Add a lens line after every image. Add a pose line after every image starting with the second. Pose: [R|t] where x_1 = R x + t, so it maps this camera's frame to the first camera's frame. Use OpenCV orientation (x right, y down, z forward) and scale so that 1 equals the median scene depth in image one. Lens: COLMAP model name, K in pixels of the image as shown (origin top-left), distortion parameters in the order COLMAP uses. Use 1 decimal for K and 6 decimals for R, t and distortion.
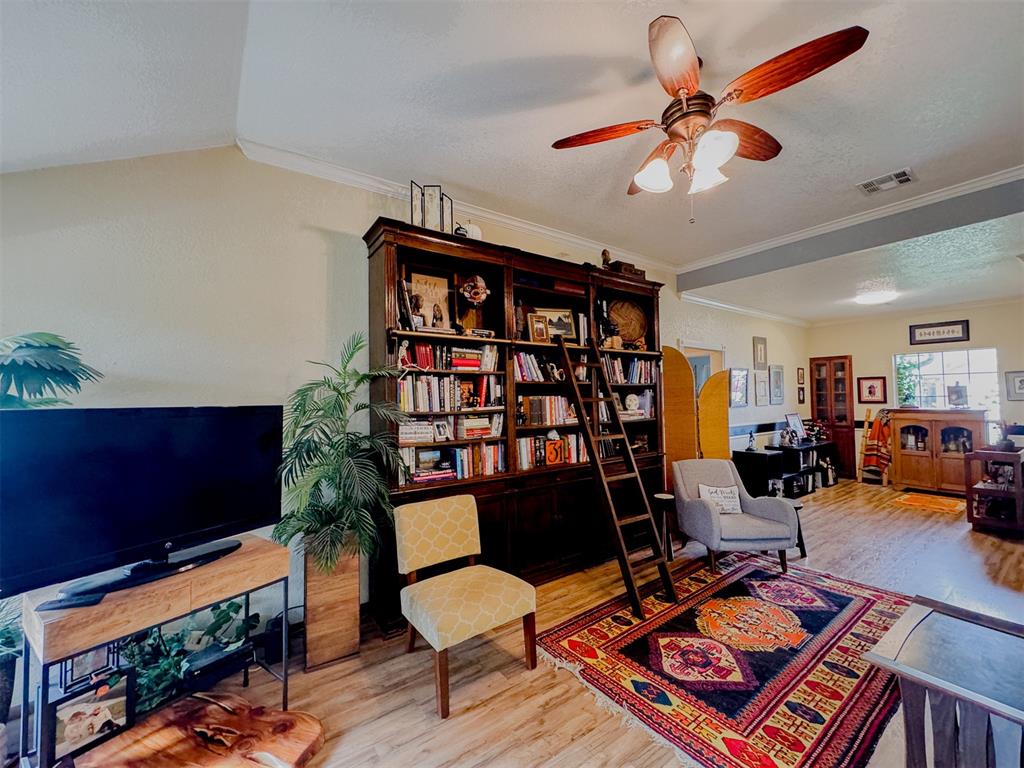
lens RADIAL K [[413.9, 0, 525.2], [0, 413.9, 392.8], [0, 0, 1]] dist [-0.002405, 0.000950]
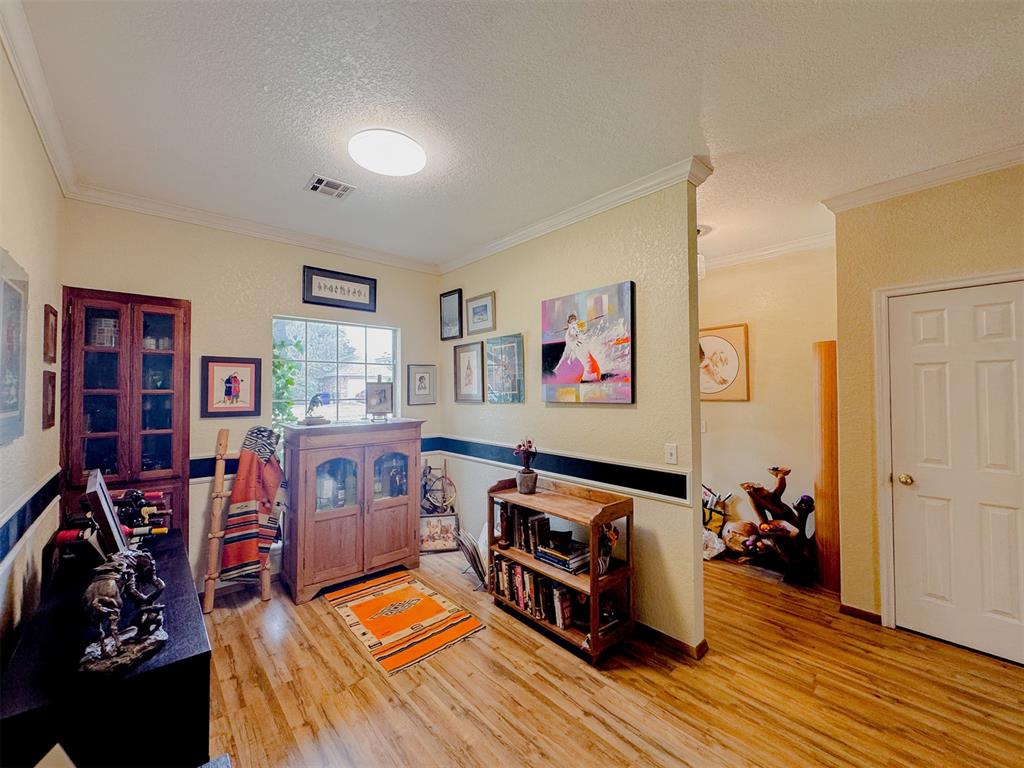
lens RADIAL K [[413.9, 0, 505.3], [0, 413.9, 378.4], [0, 0, 1]] dist [-0.002405, 0.000950]
pose [[-0.078037, 0.037735, 0.996236, 0.372646], [-0.007378, 0.999234, -0.038426, -0.000644], [-0.996923, -0.010349, -0.077699, 0.747346]]
